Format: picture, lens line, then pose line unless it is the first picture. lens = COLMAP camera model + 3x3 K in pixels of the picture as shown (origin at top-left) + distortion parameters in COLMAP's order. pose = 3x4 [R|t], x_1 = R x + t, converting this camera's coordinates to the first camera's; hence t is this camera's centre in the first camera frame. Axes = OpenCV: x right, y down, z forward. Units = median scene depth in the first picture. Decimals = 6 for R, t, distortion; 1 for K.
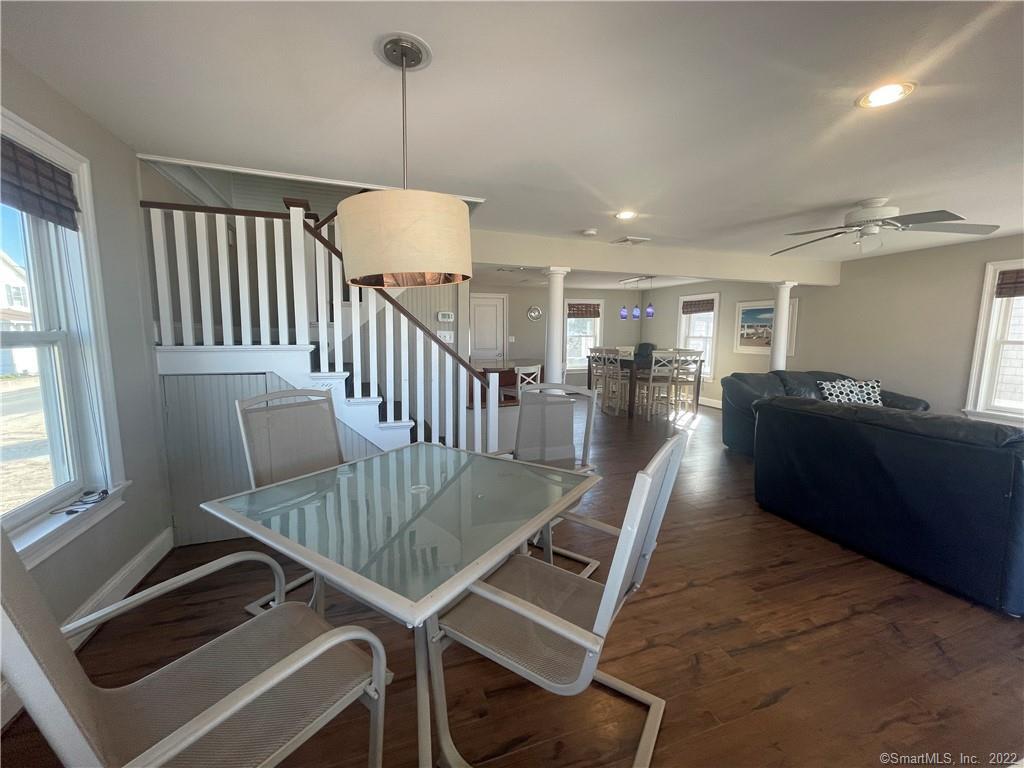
lens RADIAL K [[411.3, 0, 509.0], [0, 411.3, 384.2], [0, 0, 1]] dist [0.006279, -0.001406]
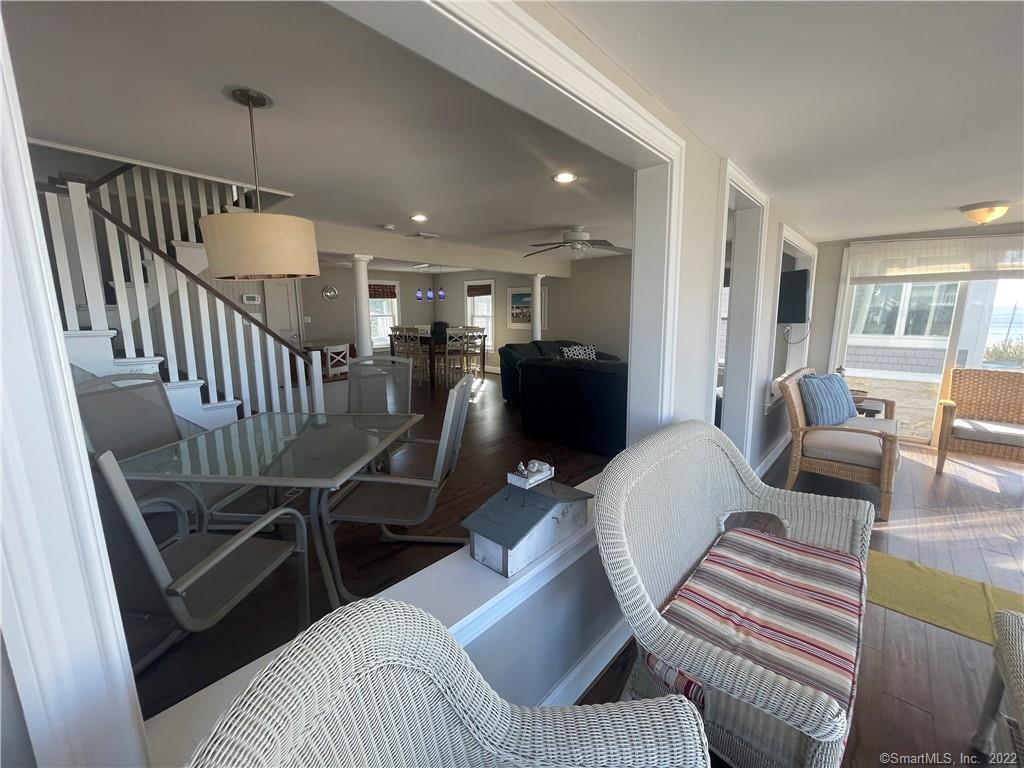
lens RADIAL K [[411.3, 0, 507.0], [0, 411.3, 383.5], [0, 0, 1]] dist [0.006279, -0.001406]
pose [[0.884097, -0.085359, 0.459441, -0.065085], [0.062715, 0.995954, 0.064357, 0.014025], [-0.463076, -0.028084, 0.885874, -0.160276]]
